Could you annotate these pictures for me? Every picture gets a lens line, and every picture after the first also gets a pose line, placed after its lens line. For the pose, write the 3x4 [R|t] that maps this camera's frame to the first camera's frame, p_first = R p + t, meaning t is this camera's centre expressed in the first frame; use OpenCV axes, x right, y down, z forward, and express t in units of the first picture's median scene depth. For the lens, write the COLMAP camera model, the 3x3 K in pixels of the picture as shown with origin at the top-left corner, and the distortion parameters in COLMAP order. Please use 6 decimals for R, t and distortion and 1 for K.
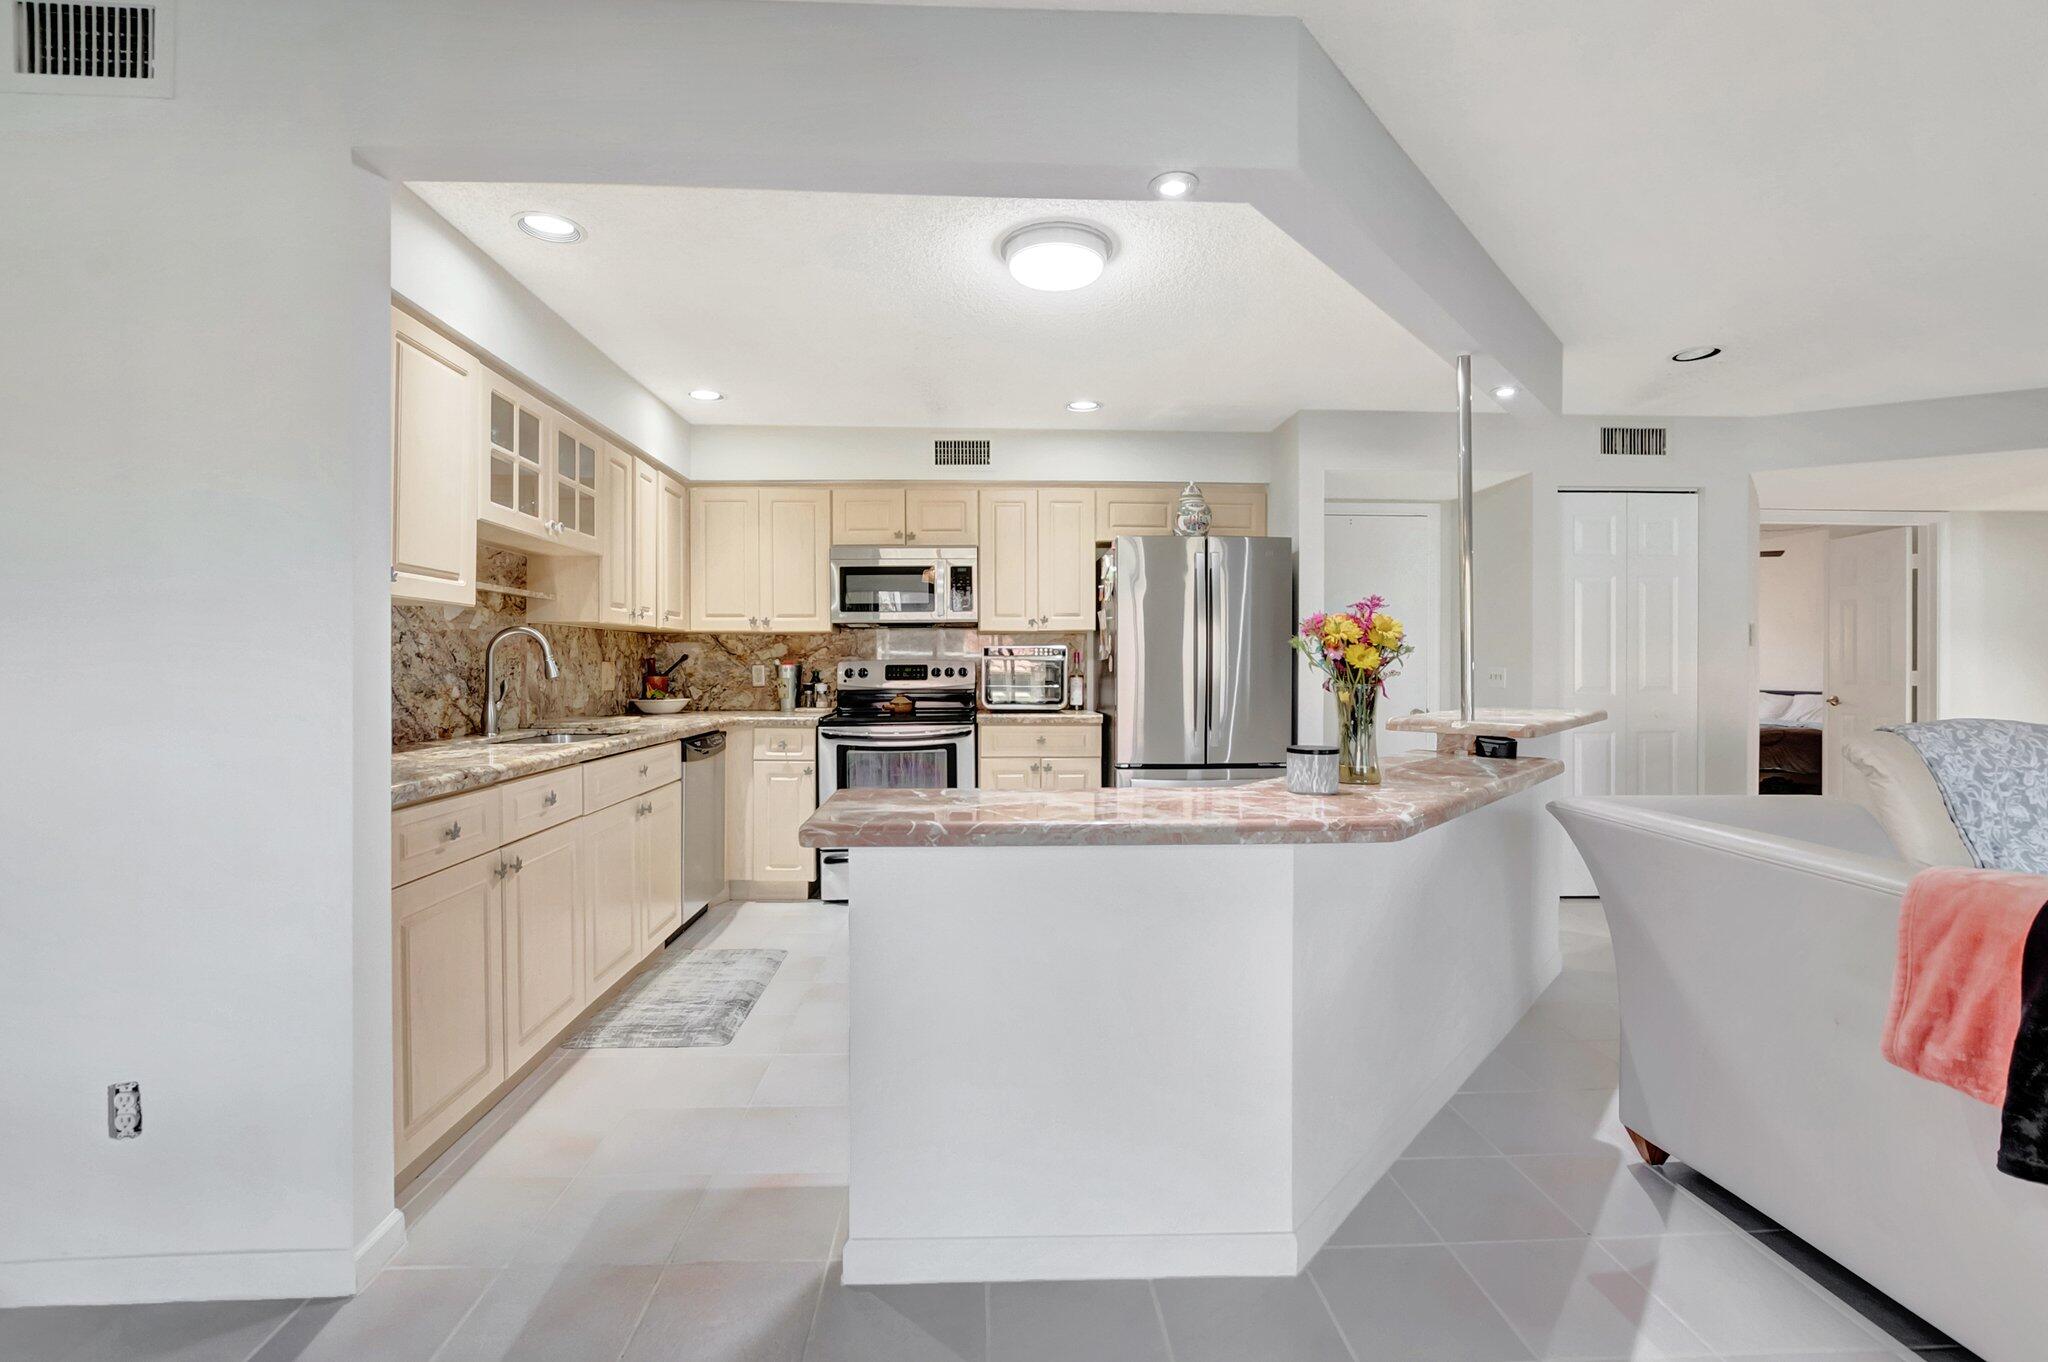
lens RADIAL K [[904.8, 0, 1016.3], [0, 904.8, 664.8], [0, 0, 1]] dist [-0.004706, -0.000875]
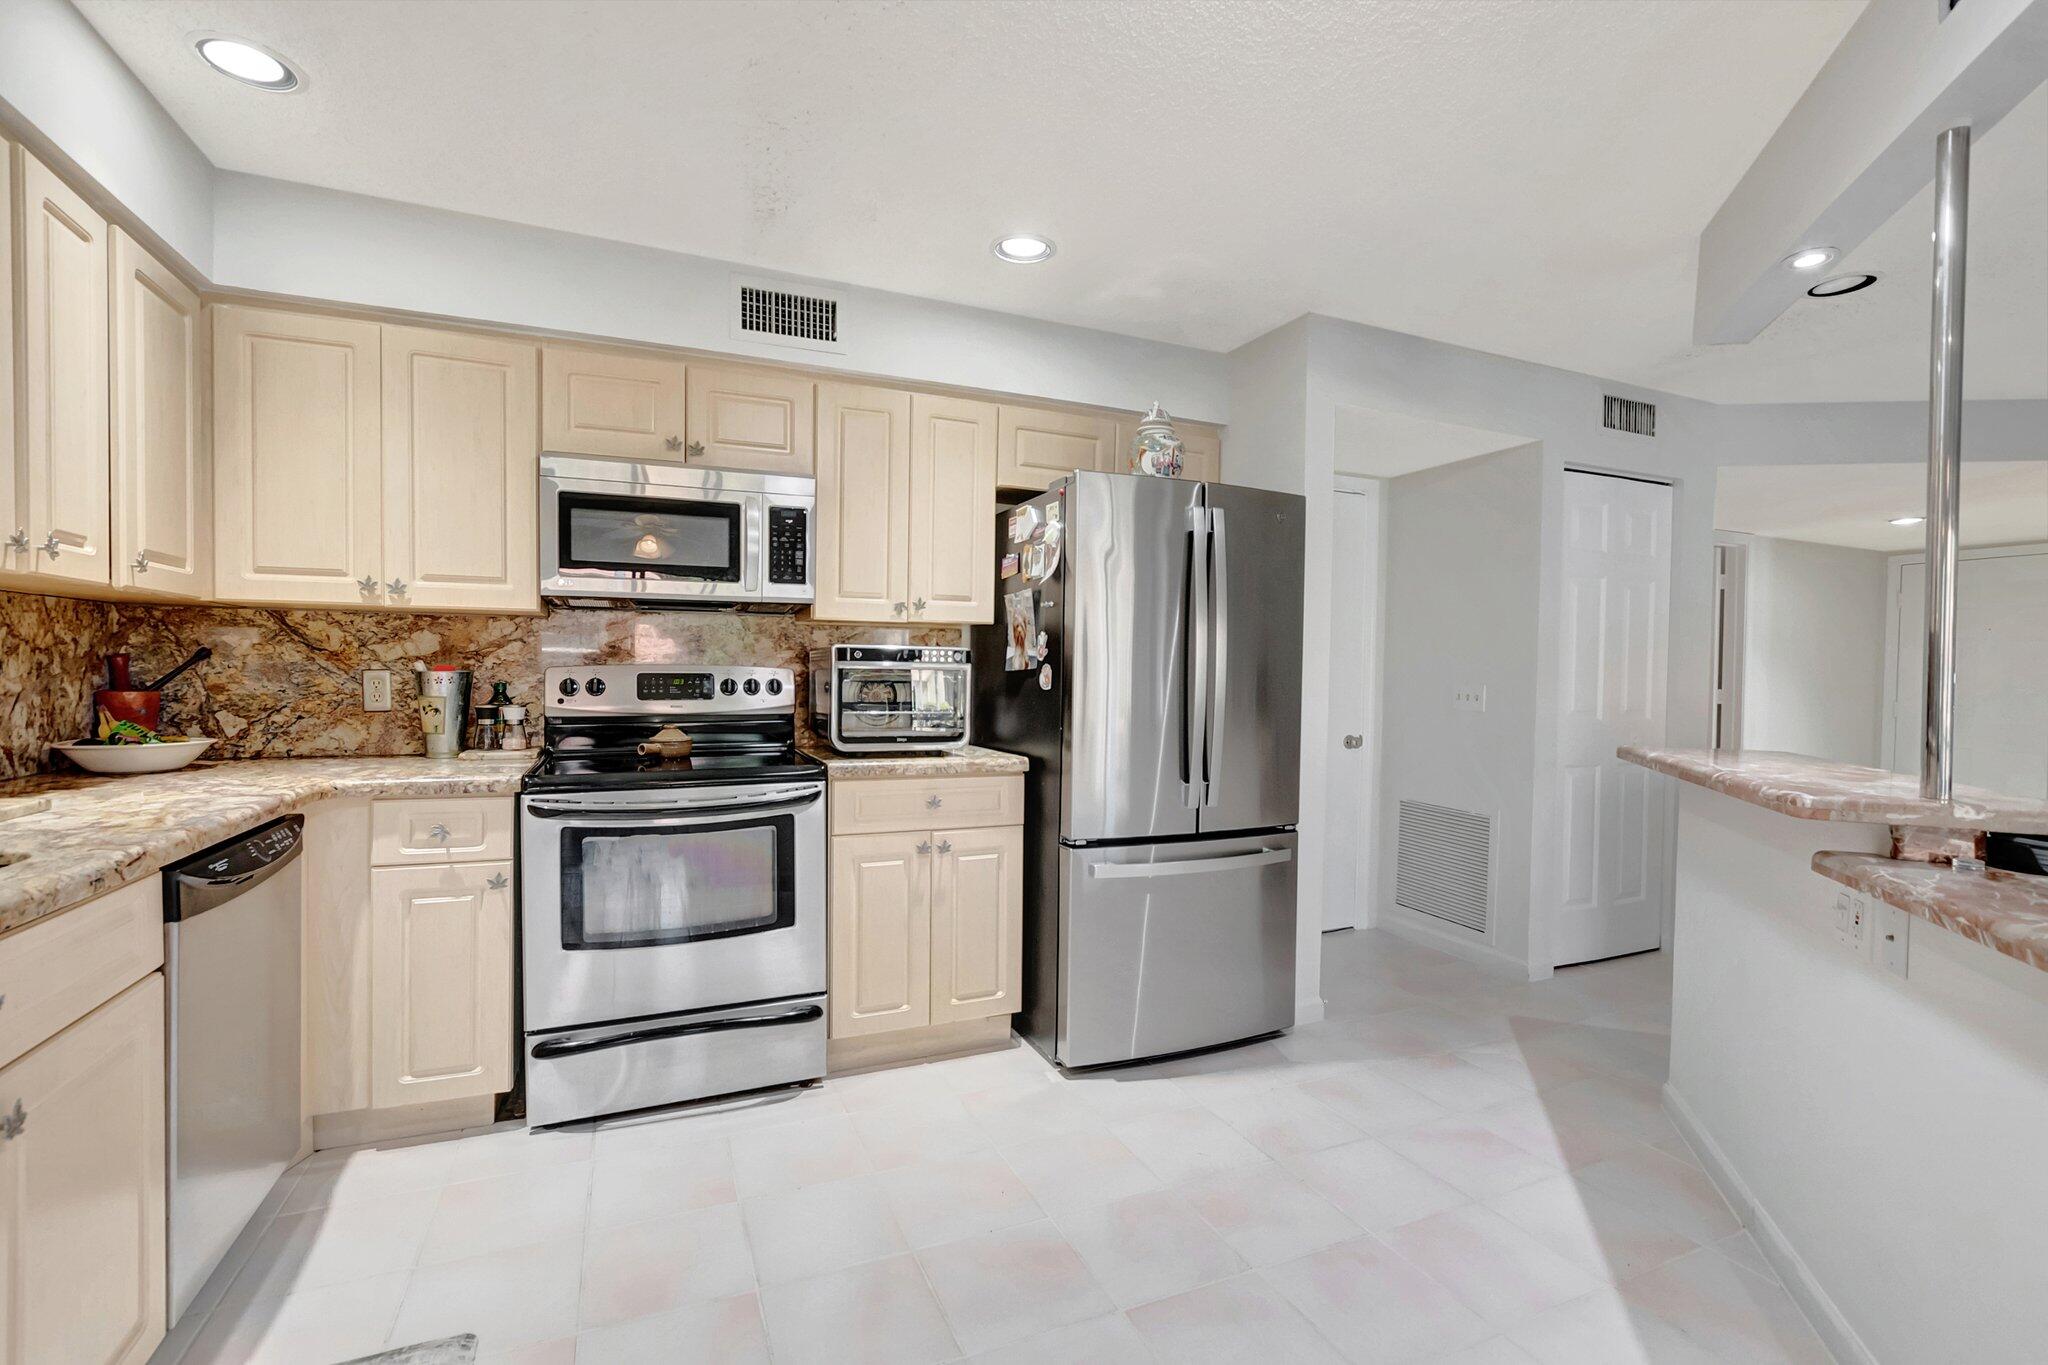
lens RADIAL K [[901.0, 0, 1016.9], [0, 901.0, 687.0], [0, 0, 1]] dist [-0.002898, -0.000157]
pose [[0.936656, 0.006051, 0.350198, -0.131758], [-0.013652, 0.999722, 0.019238, -0.006170], [-0.349984, -0.022800, 0.936478, 0.415672]]
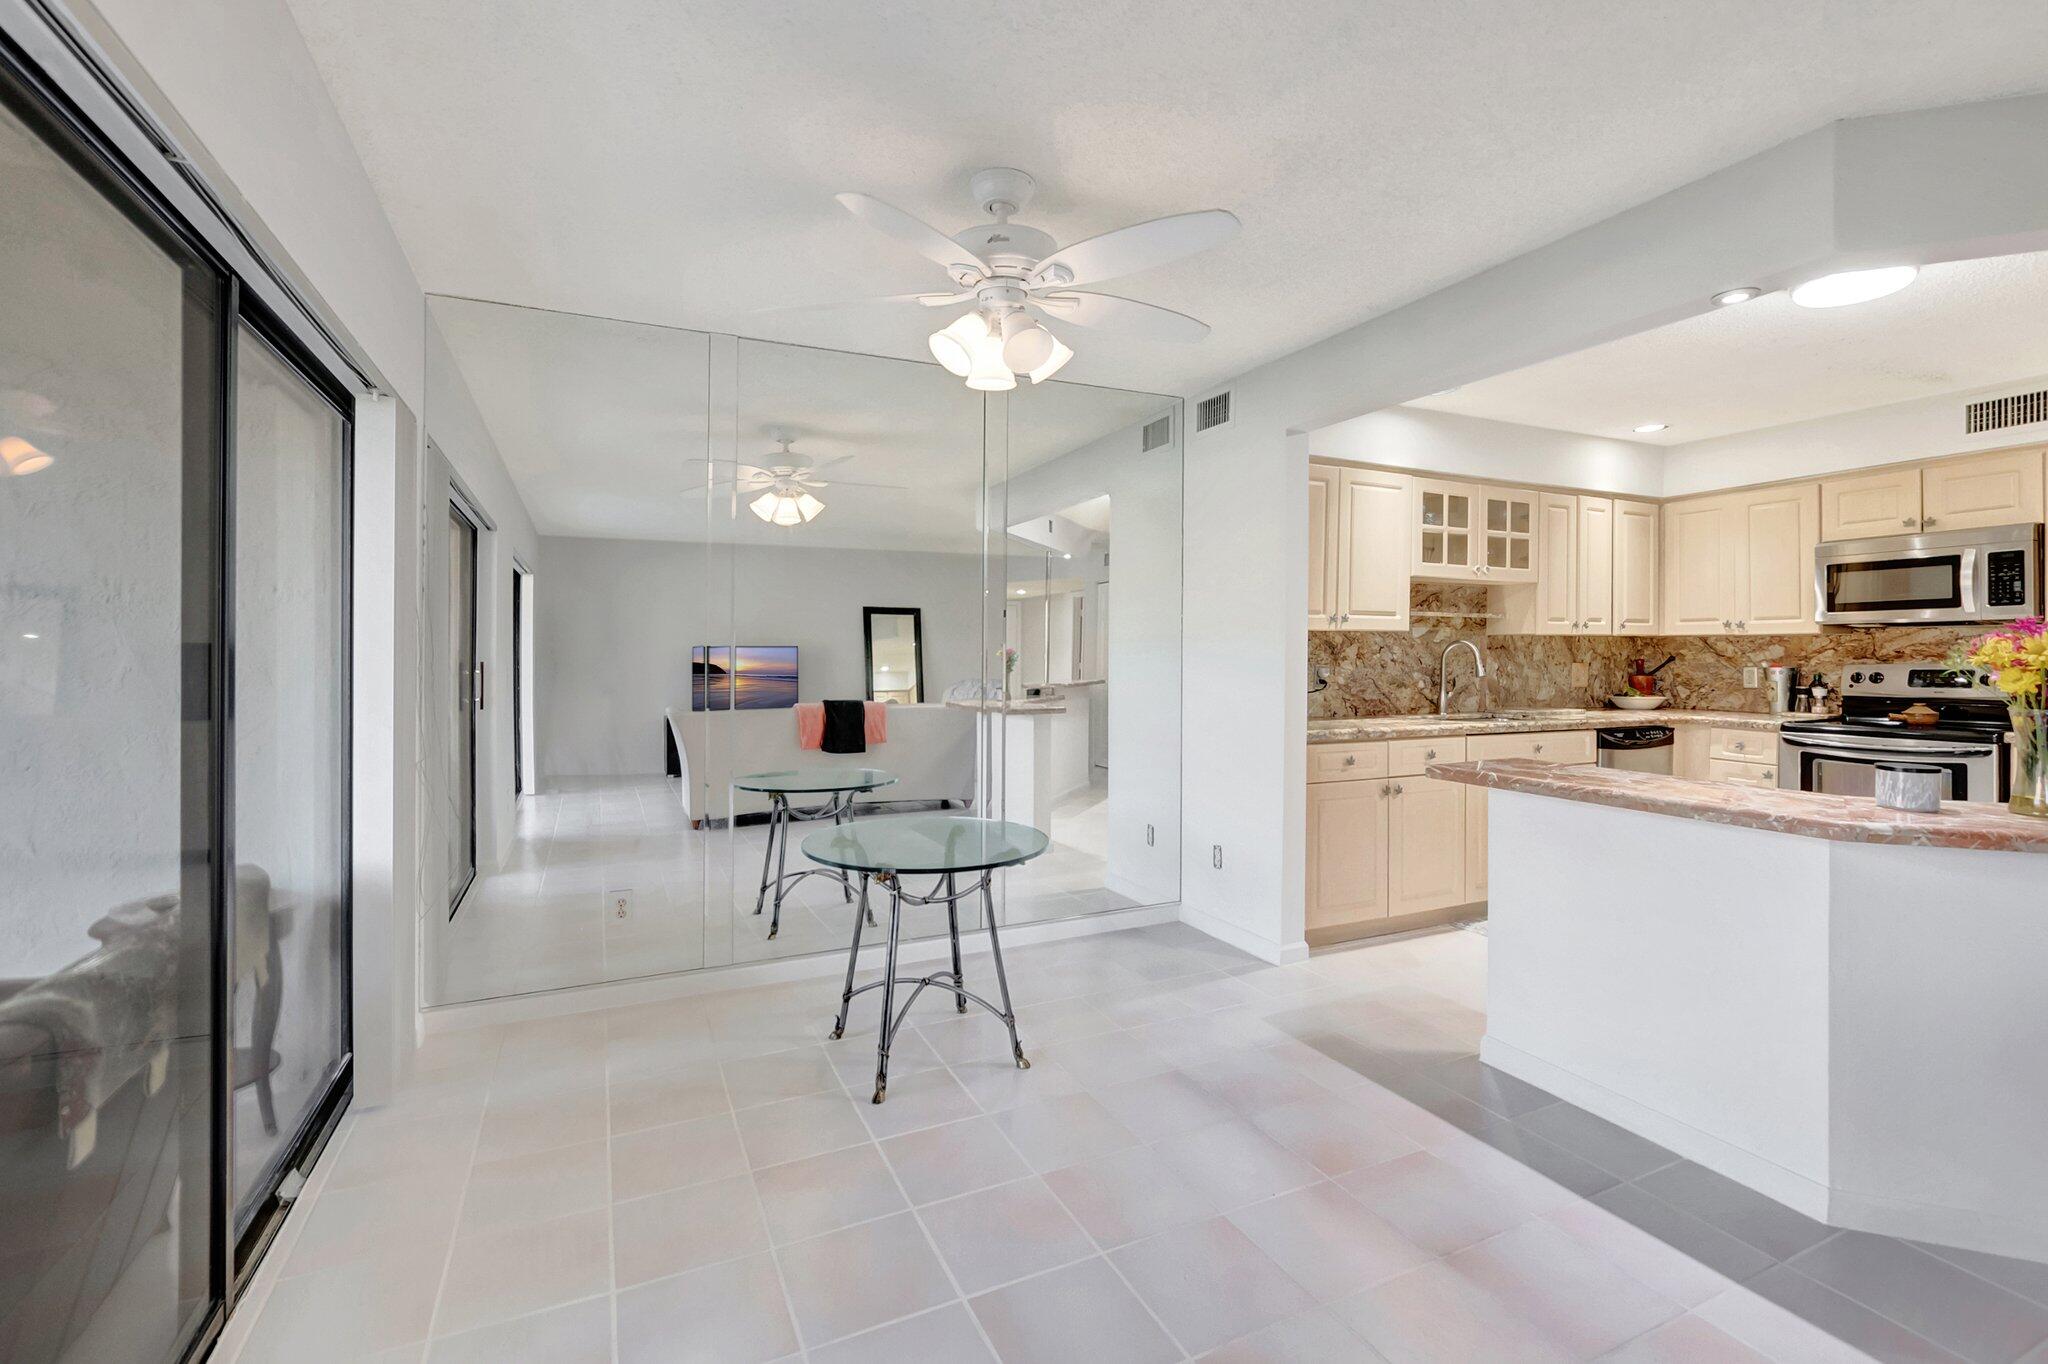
lens RADIAL K [[910.3, 0, 1024.8], [0, 910.3, 661.9], [0, 0, 1]] dist [-0.001100, 0.001029]
pose [[0.385119, 0.012257, -0.922785, 0.374754], [-0.003267, 0.999924, 0.011918, -0.016508], [0.922861, -0.001575, 0.385130, -0.143860]]
